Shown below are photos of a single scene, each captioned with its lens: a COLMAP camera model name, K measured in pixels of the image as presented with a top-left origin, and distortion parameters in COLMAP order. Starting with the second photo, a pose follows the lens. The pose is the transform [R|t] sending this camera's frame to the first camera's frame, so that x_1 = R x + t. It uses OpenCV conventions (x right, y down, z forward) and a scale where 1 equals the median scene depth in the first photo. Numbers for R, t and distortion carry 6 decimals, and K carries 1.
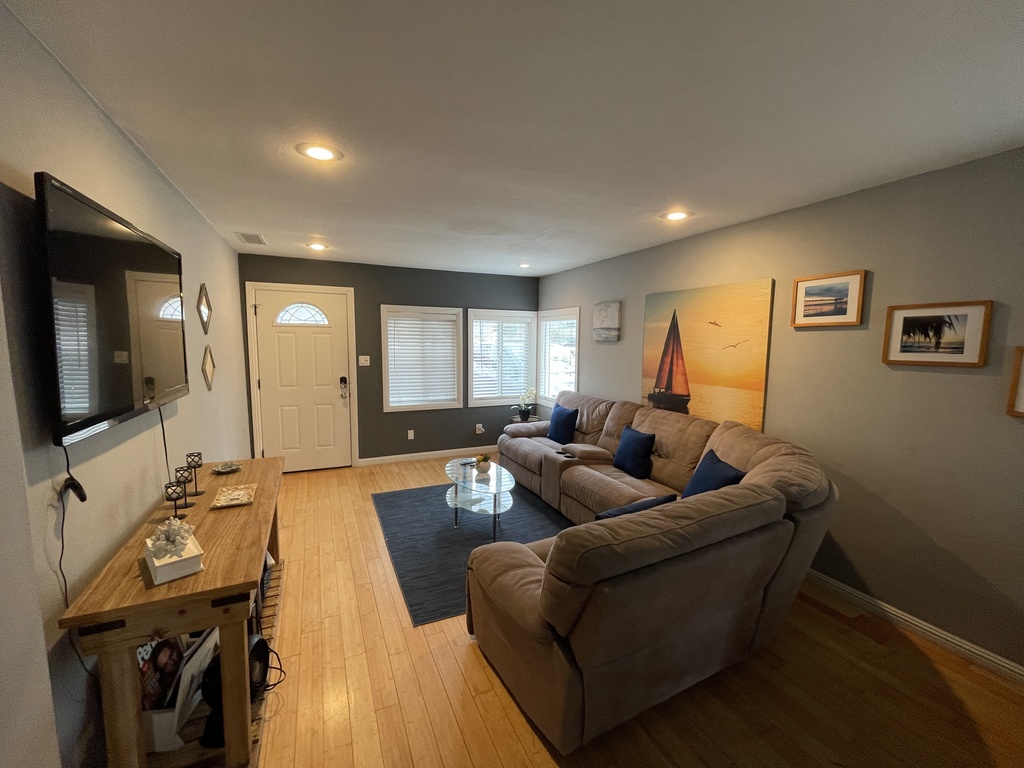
lens RADIAL K [[418.4, 0, 509.6], [0, 418.4, 384.2], [0, 0, 1]] dist [0.000813, 0.000135]
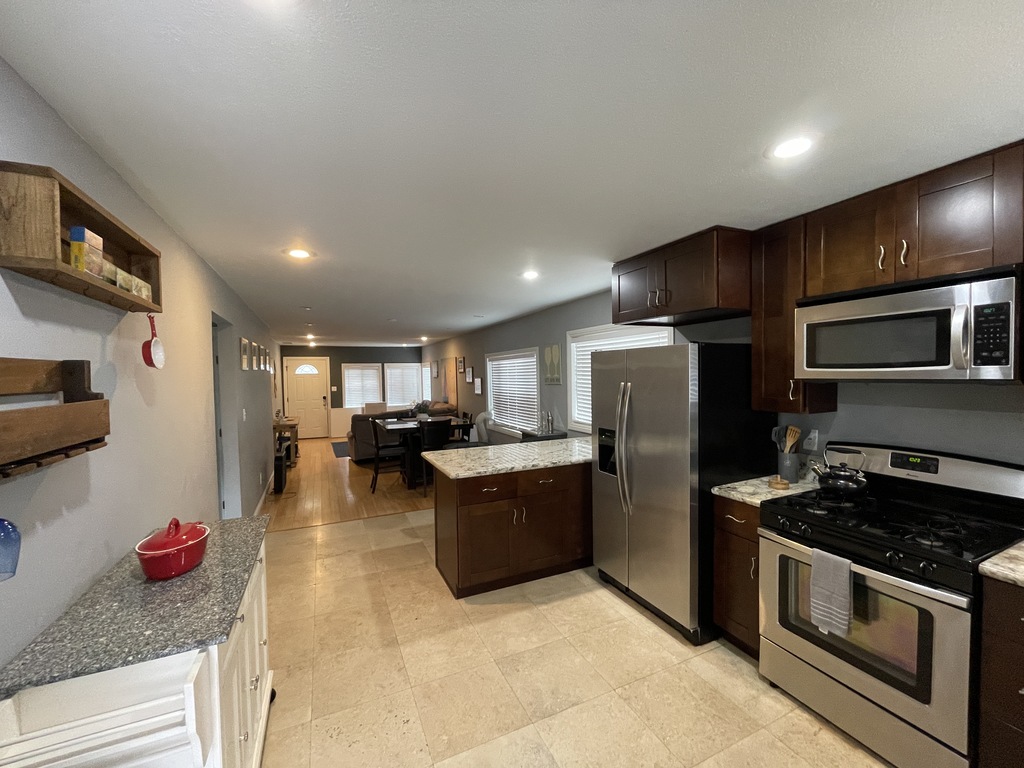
lens RADIAL K [[418.4, 0, 515.8], [0, 418.4, 386.5], [0, 0, 1]] dist [0.000813, 0.000135]
pose [[0.999537, -0.030299, 0.002876, 0.618980], [0.030427, 0.996973, -0.071541, 0.121405], [-0.000700, 0.071595, 0.997434, -1.236253]]
